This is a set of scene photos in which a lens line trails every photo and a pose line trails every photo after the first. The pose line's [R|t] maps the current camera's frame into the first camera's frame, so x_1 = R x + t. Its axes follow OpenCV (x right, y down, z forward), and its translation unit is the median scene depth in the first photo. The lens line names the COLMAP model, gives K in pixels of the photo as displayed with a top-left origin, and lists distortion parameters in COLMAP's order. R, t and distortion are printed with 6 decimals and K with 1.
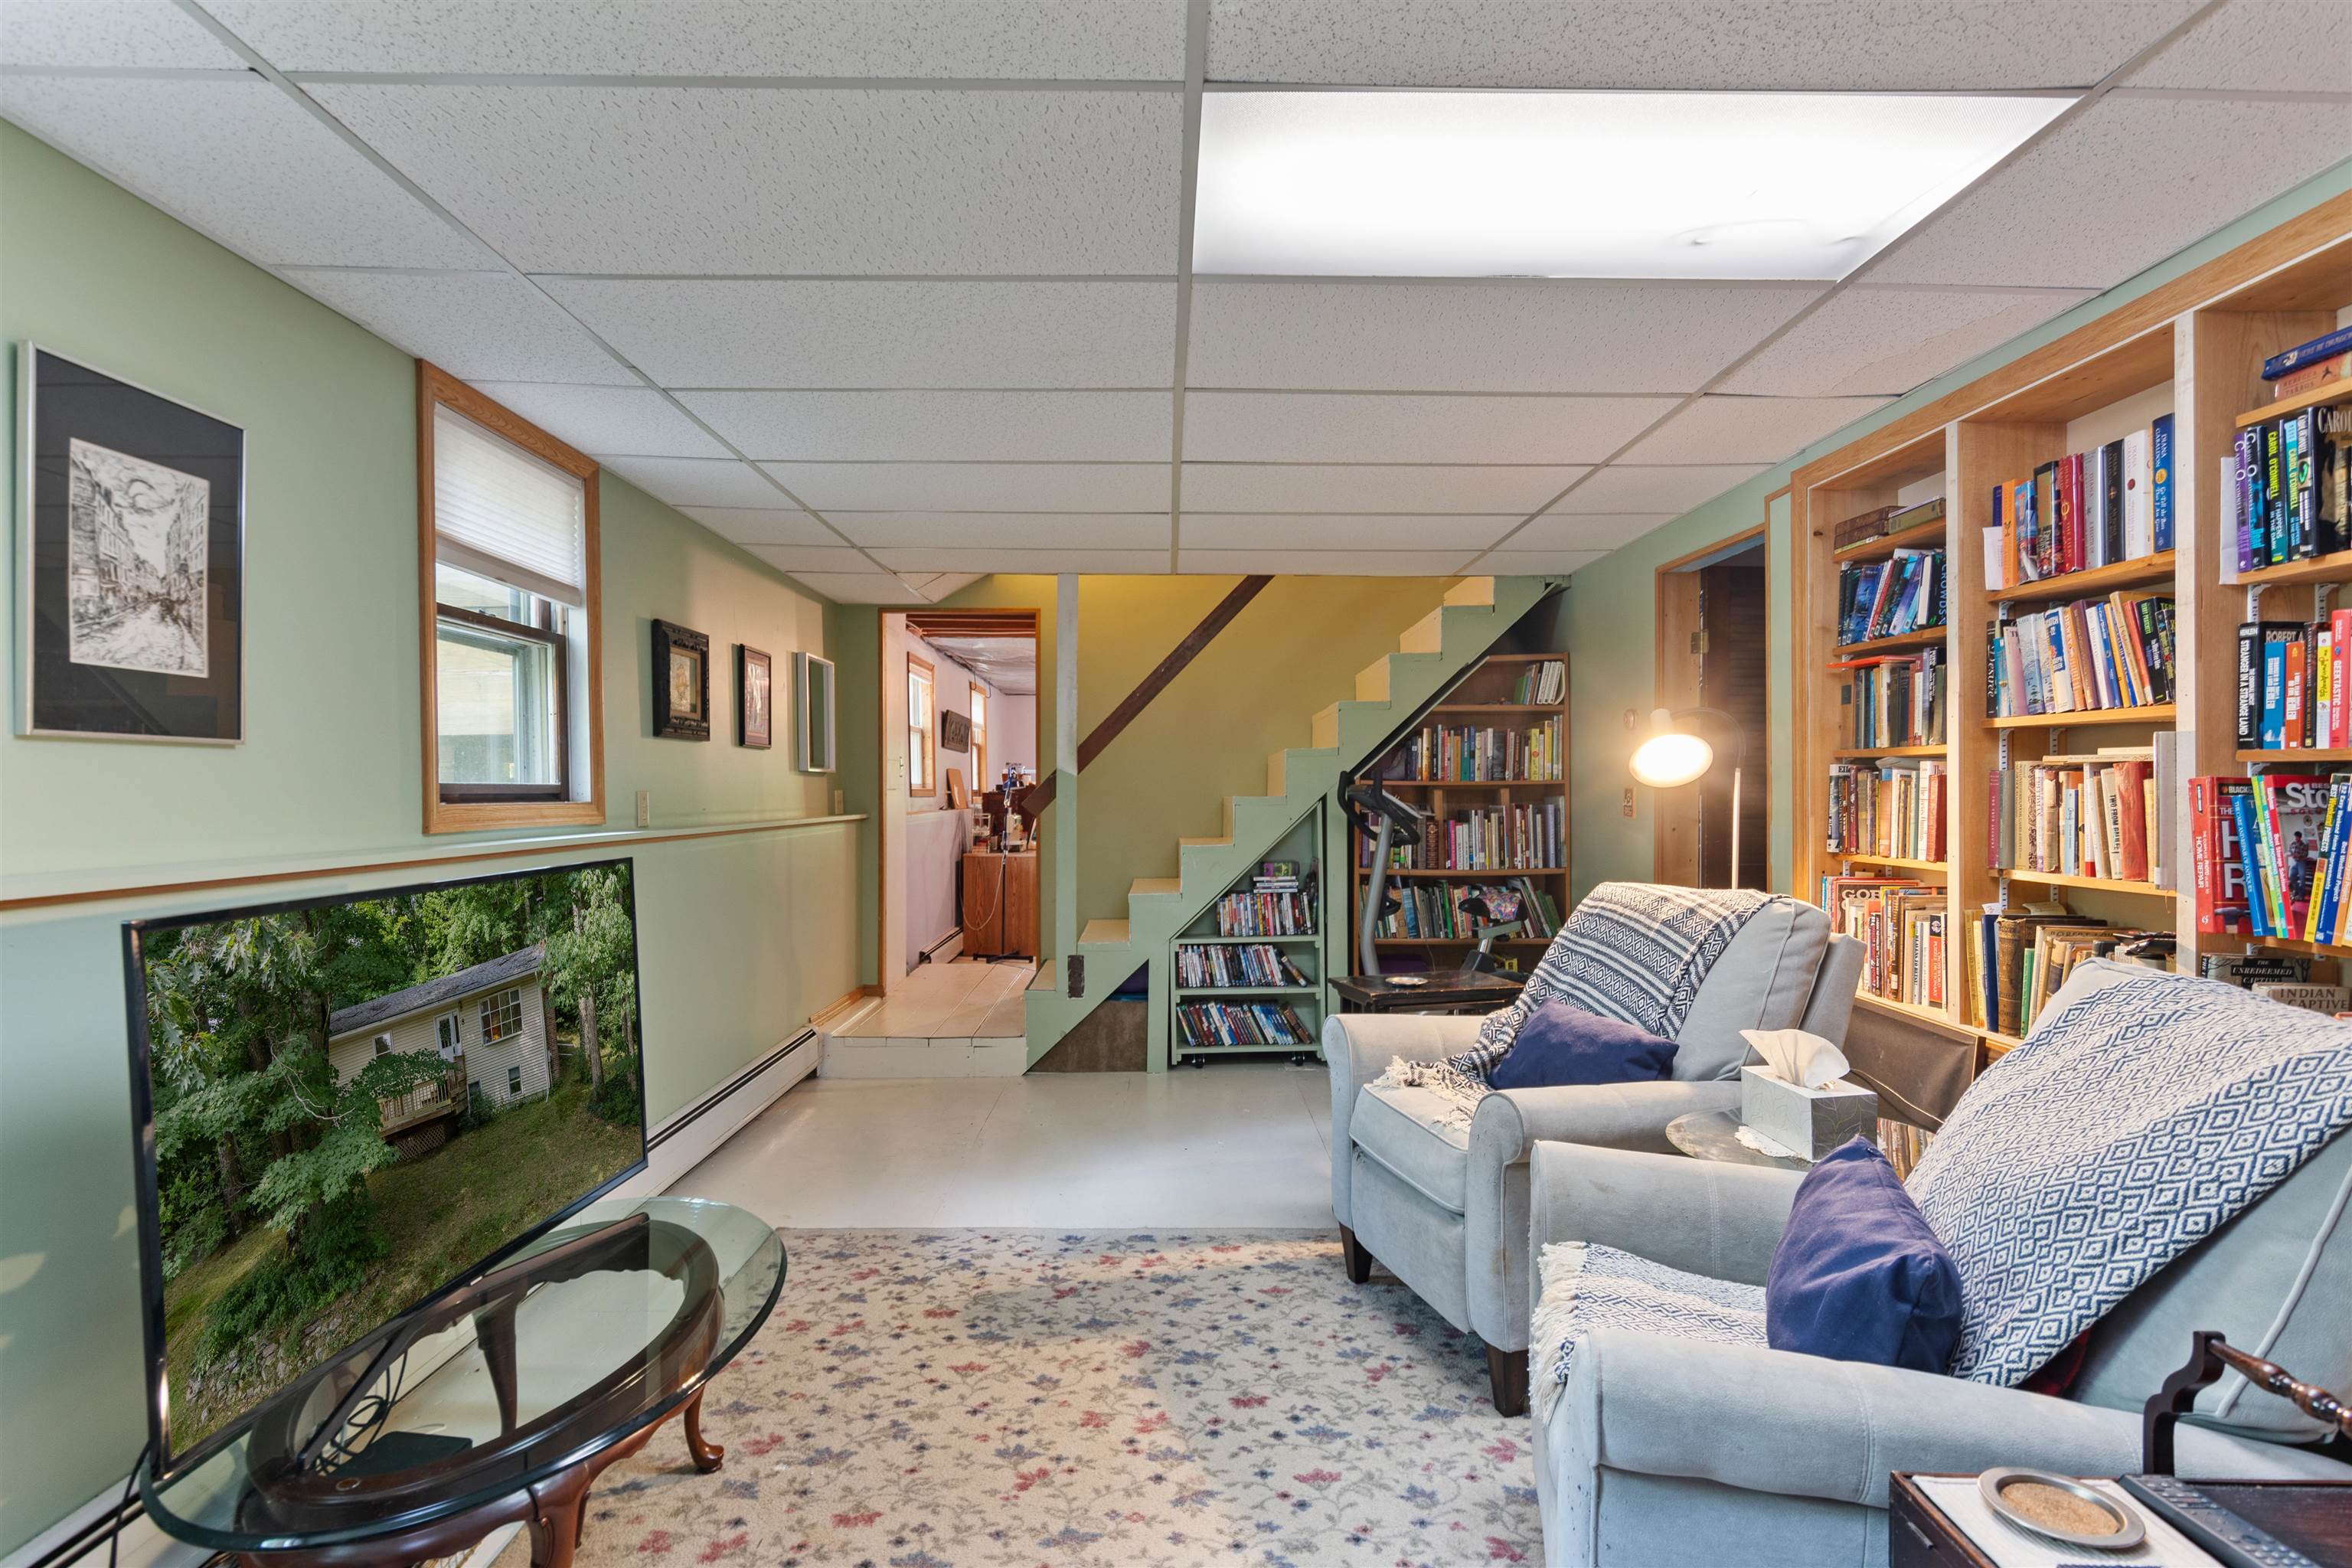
lens RADIAL K [[1219.9, 0, 1176.0], [0, 1219.9, 784.0], [0, 0, 1]] dist [-0.024601, -0.000034]
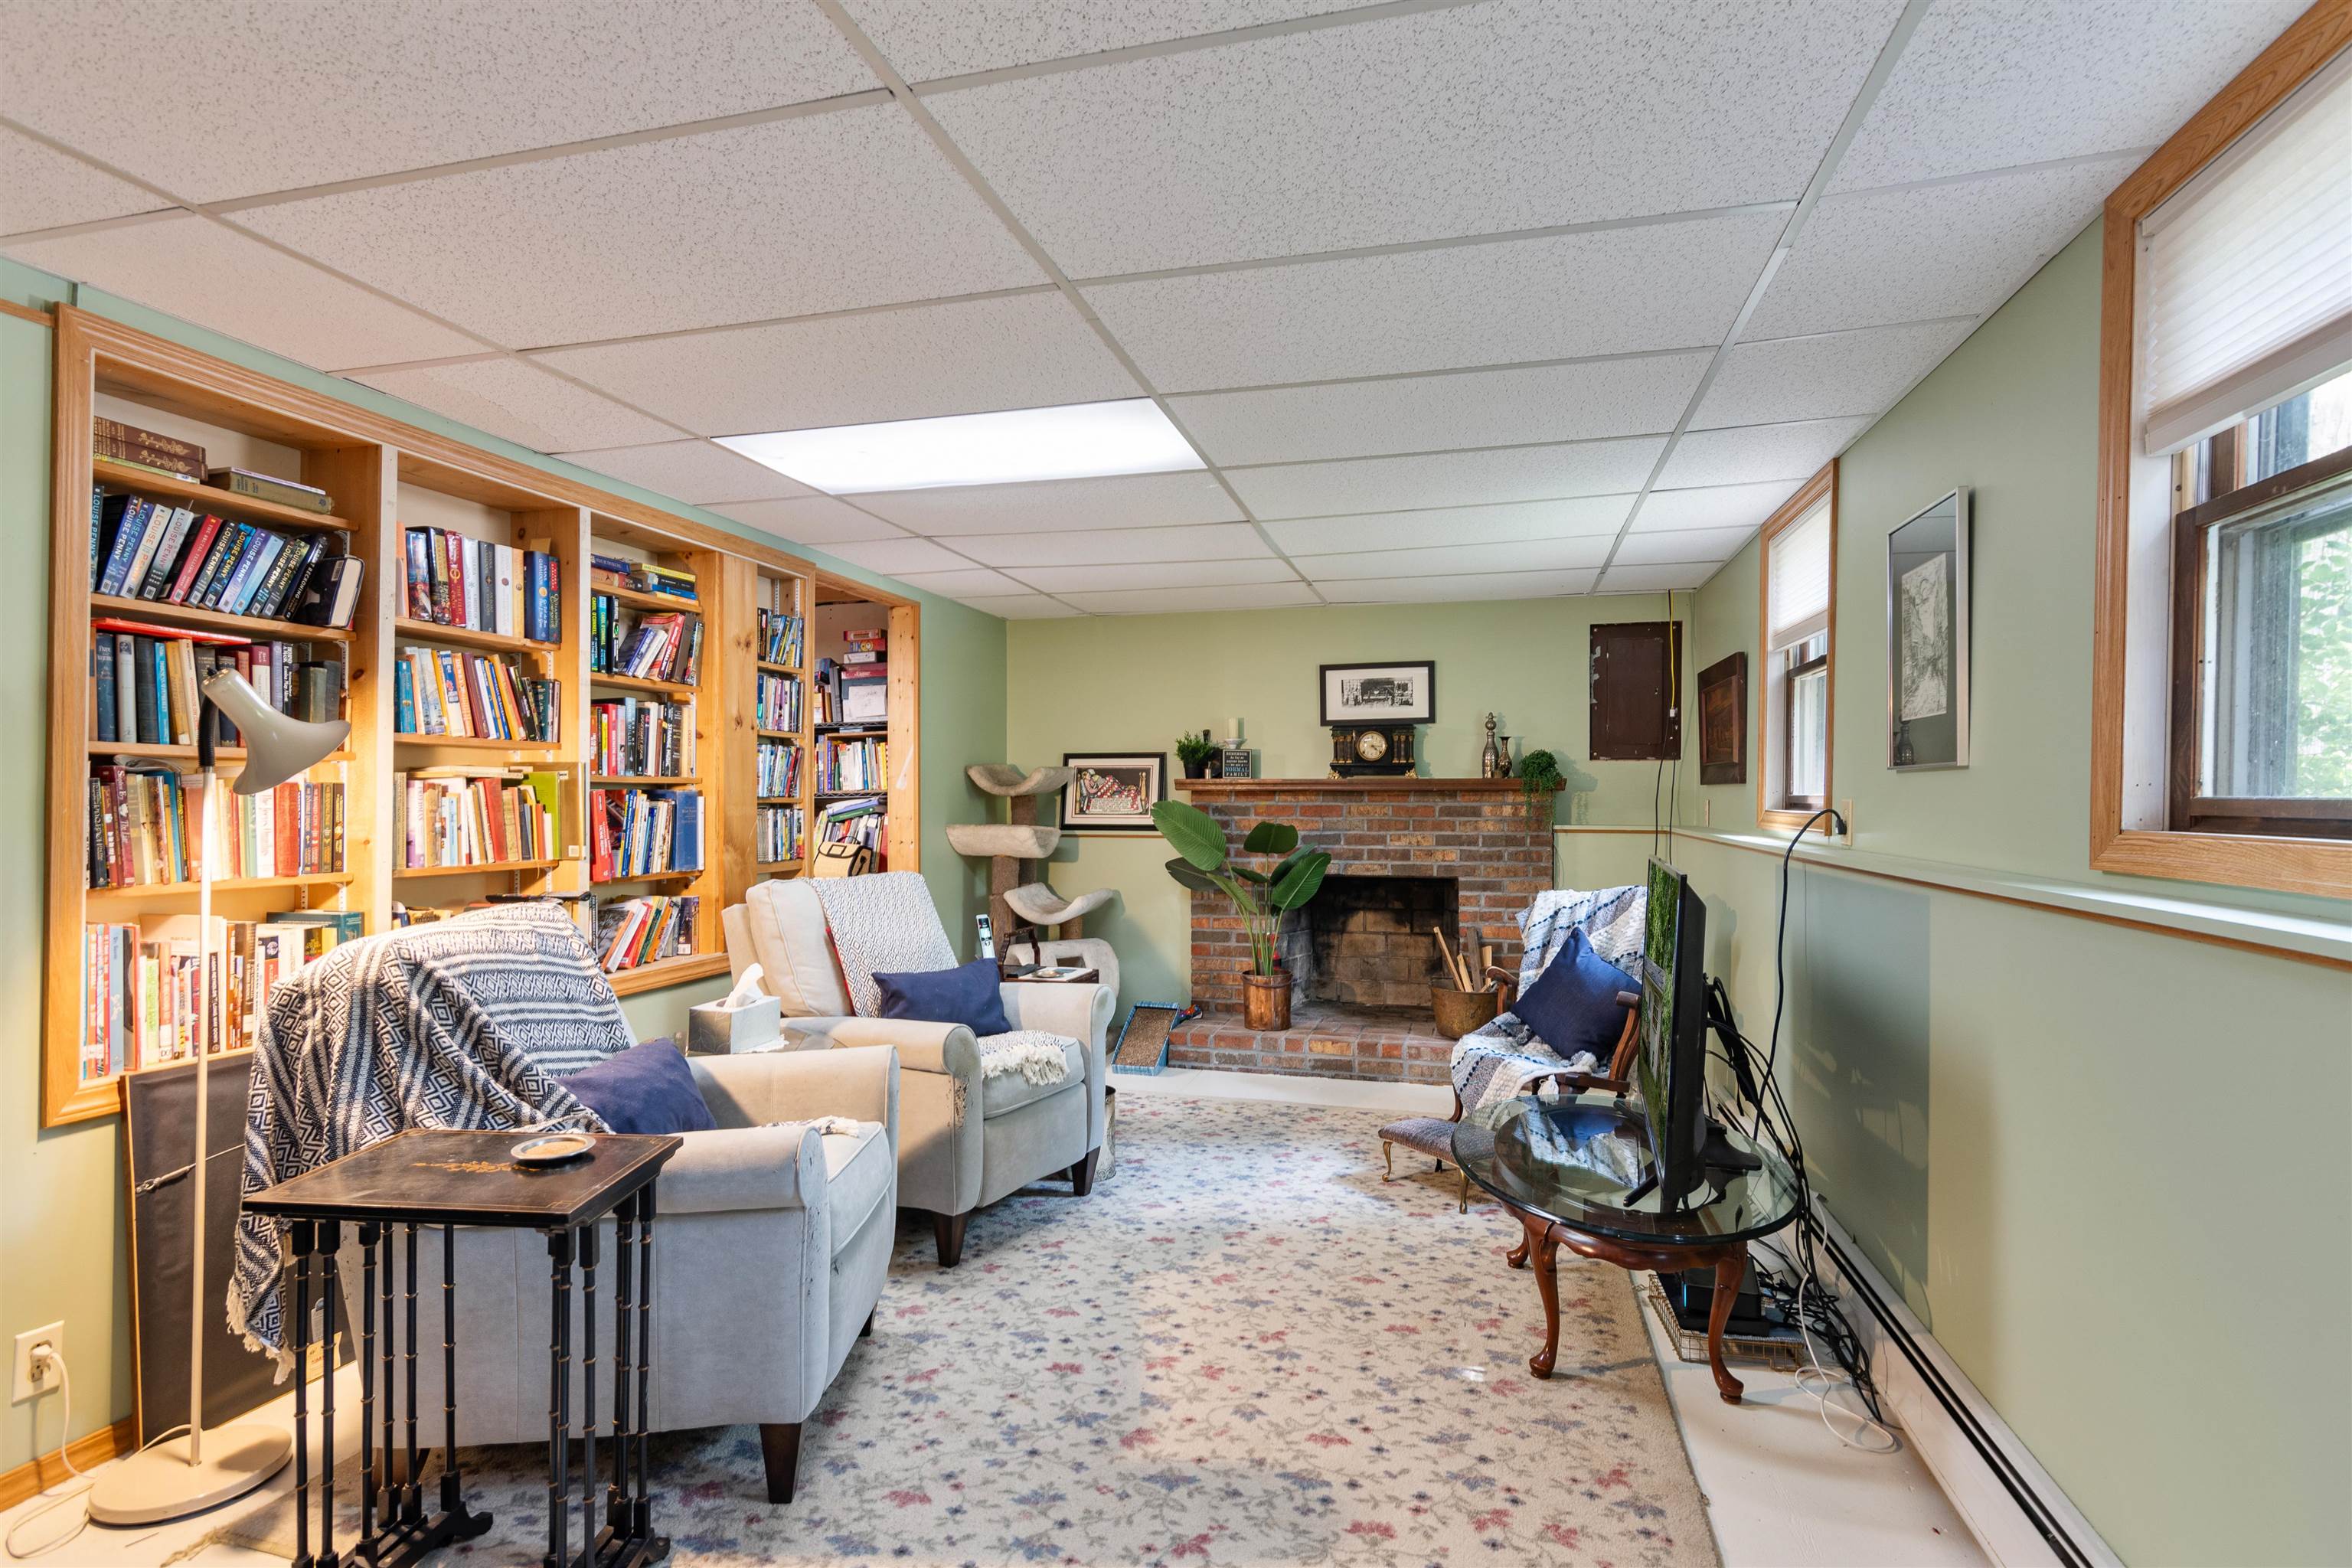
lens RADIAL K [[1146.4, 0, 1176.0], [0, 1146.4, 784.0], [0, 0, 1]] dist [-0.003823, -0.000364]
pose [[-0.964404, -0.001281, 0.264431, -0.294512], [-0.005057, 0.999895, -0.013599, 0.003011], [-0.264386, -0.014452, -0.964309, 1.909213]]
